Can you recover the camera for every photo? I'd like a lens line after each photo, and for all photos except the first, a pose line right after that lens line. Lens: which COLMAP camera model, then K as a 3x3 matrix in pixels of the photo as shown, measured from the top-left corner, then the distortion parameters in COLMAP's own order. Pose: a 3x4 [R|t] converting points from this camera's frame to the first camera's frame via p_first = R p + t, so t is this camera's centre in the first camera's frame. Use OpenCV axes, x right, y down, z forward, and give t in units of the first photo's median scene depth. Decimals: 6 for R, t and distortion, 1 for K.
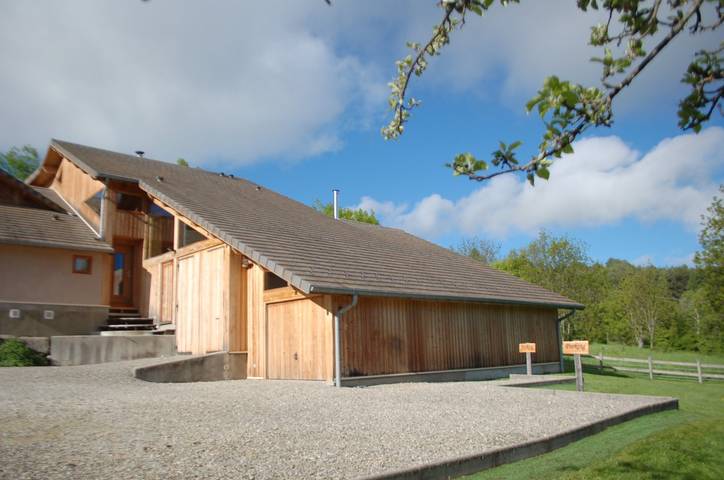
lens RADIAL K [[592.9, 0, 361.3], [0, 592.9, 238.6], [0, 0, 1]] dist [-0.057173, 0.009095]
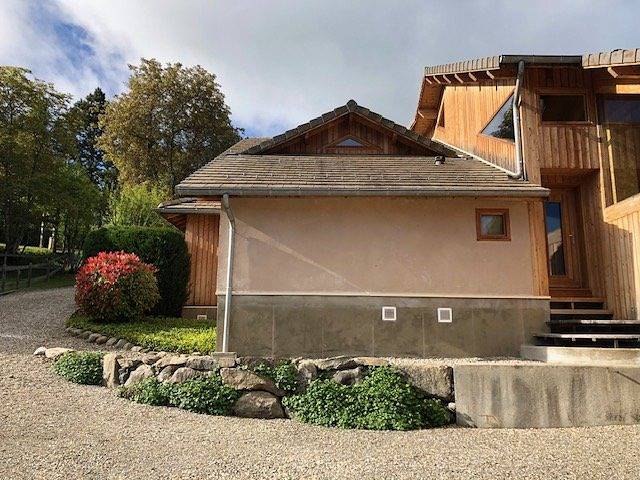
lens RADIAL K [[465.5, 0, 319.5], [0, 465.5, 239.5], [0, 0, 1]] dist [0.013447, 0.003443]
pose [[0.724749, -0.085130, -0.683734, -0.294674], [0.097313, 0.995038, -0.020739, 0.052831], [0.682107, -0.051506, 0.729437, 0.564547]]
